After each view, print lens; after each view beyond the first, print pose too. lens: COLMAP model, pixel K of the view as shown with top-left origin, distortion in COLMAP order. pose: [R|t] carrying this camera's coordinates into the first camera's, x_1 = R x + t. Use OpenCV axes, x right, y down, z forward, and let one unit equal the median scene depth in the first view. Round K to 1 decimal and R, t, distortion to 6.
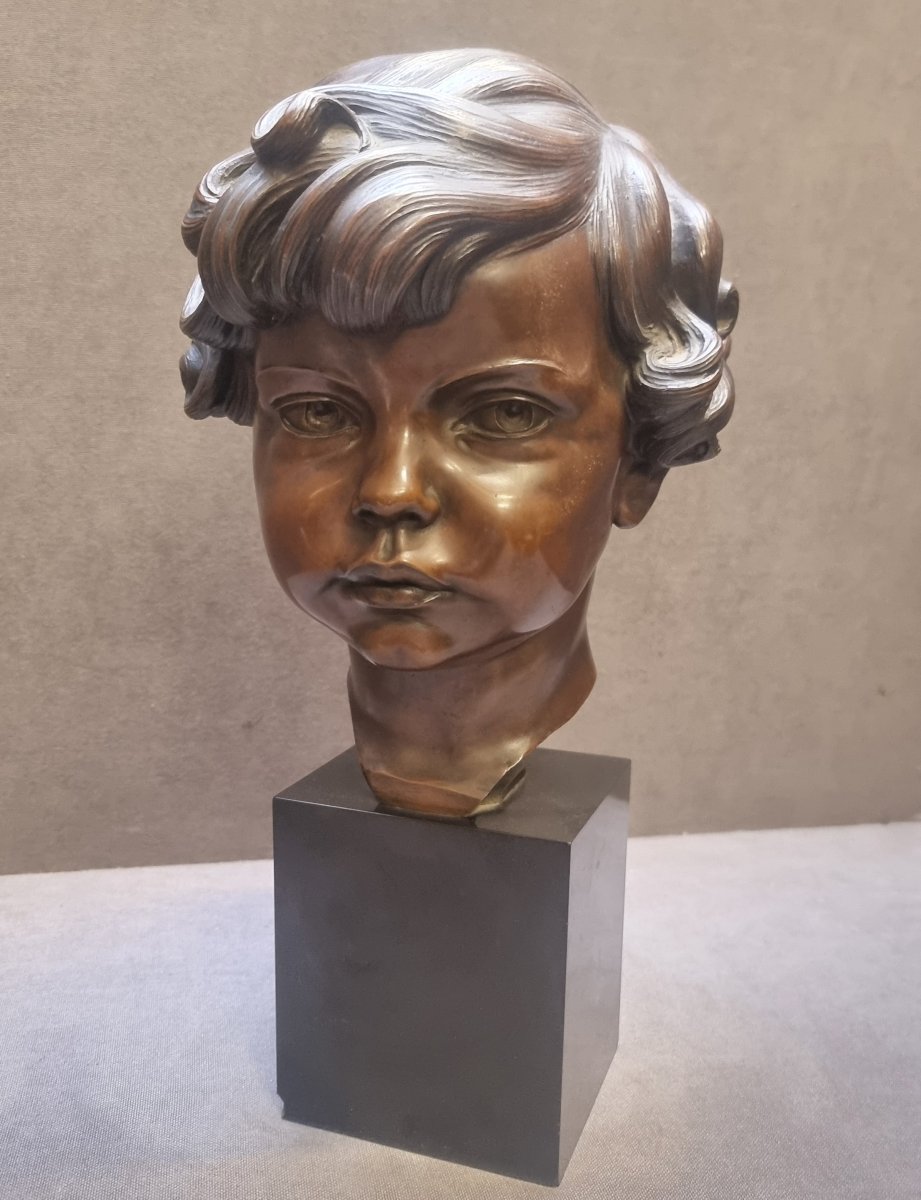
lens RADIAL K [[1184.3, 0, 460.5], [0, 1184.3, 600.0], [0, 0, 1]] dist [0.013878, -0.017402]
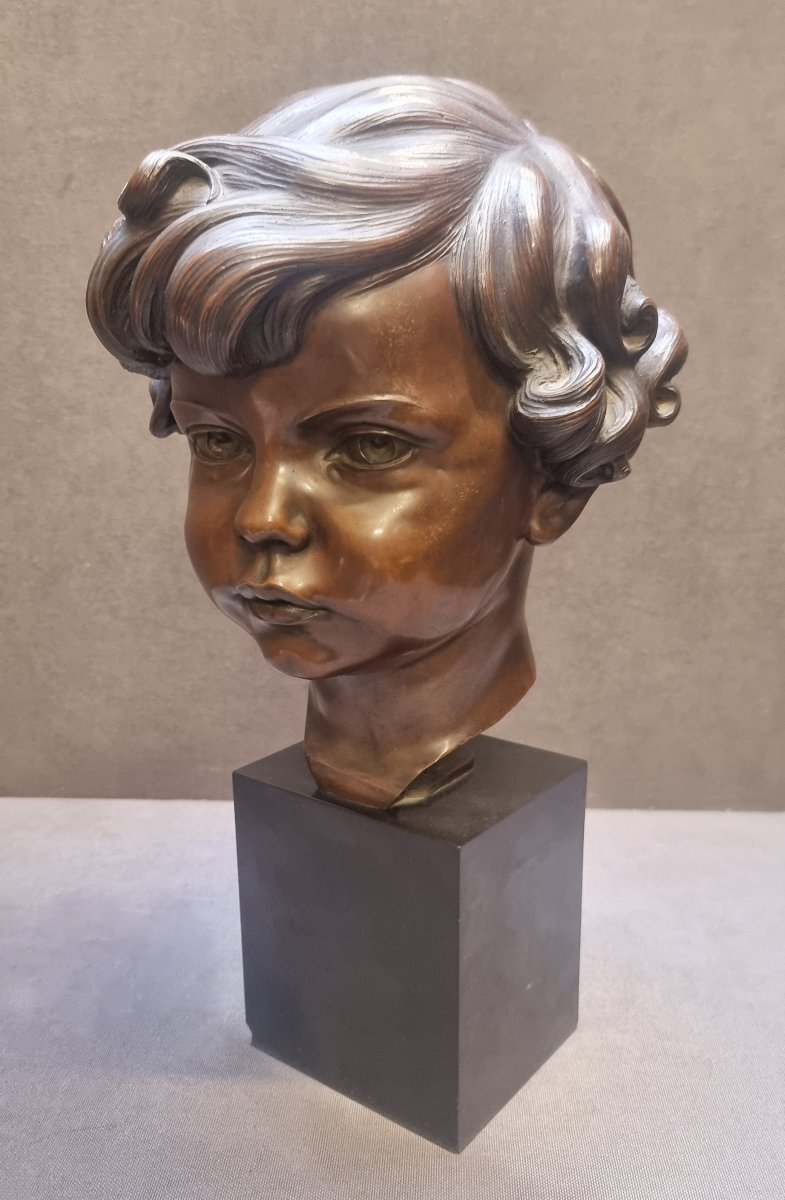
lens RADIAL K [[1074.0, 0, 365.4], [0, 1074.0, 618.3], [0, 0, 1]] dist [0.006439, 0.004064]
pose [[0.964167, 0.038127, -0.262540, 0.275026], [-0.018496, 0.996872, 0.076842, -0.075324], [0.264649, -0.069233, 0.961856, 0.079368]]
